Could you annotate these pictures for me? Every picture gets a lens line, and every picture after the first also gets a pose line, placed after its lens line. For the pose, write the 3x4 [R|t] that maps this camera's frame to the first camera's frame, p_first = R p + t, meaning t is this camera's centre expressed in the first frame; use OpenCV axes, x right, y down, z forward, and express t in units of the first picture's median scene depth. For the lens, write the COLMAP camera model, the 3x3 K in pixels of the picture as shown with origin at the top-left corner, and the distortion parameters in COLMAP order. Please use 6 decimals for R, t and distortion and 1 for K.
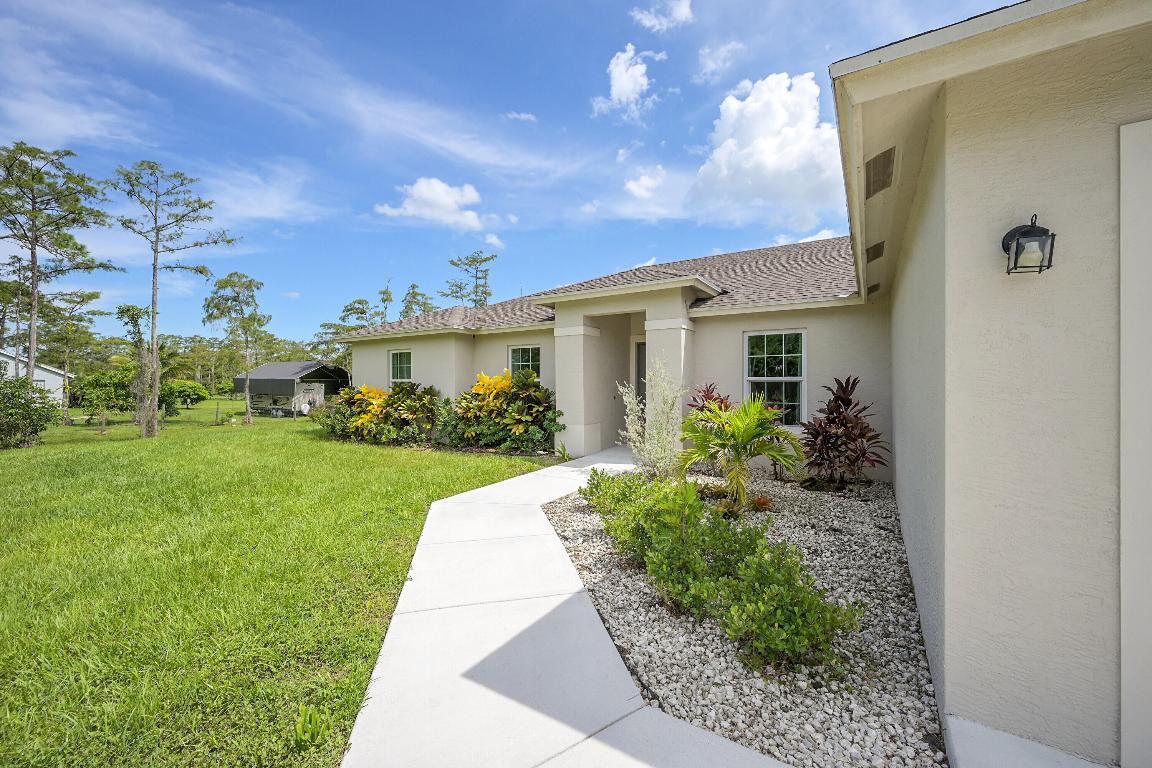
lens RADIAL K [[466.5, 0, 575.7], [0, 466.5, 380.0], [0, 0, 1]] dist [-0.000560, -0.000275]
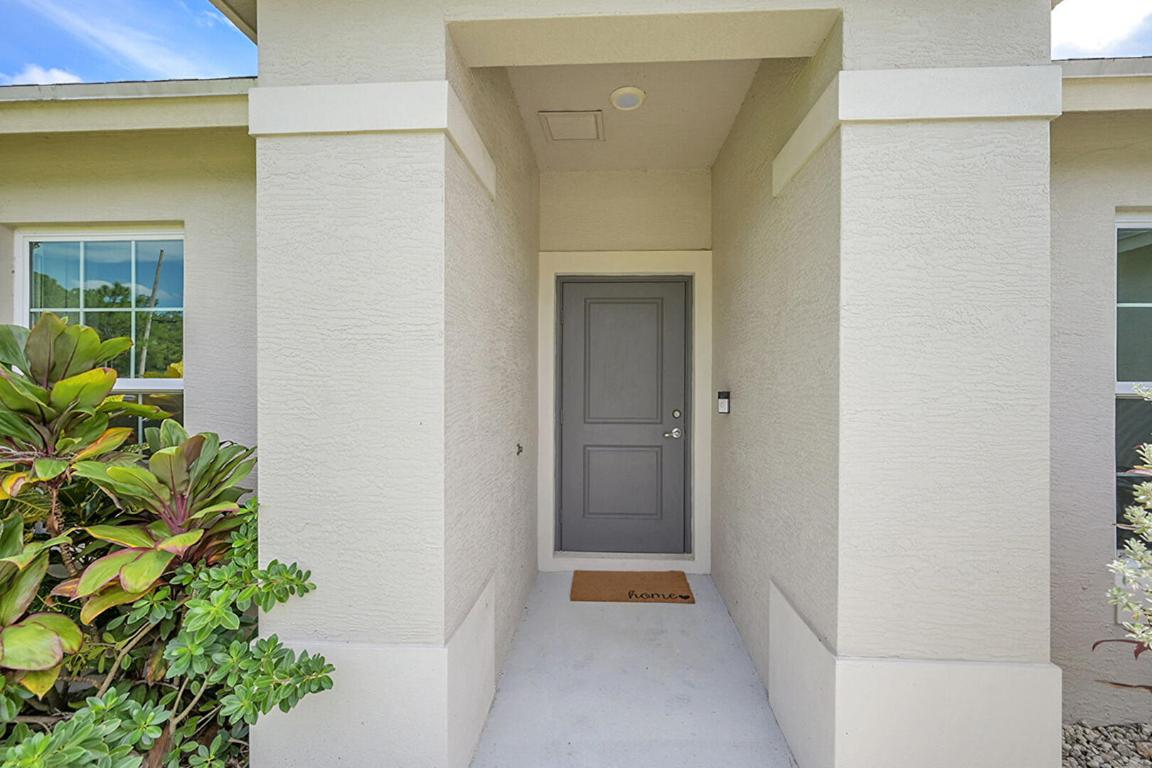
lens RADIAL K [[466.5, 0, 584.4], [0, 466.5, 389.5], [0, 0, 1]] dist [-0.000560, -0.000275]
pose [[0.871085, 0.003974, 0.491117, -0.022028], [-0.003584, 0.999992, -0.001734, -0.000280], [-0.491120, -0.000250, 0.871092, 0.773810]]
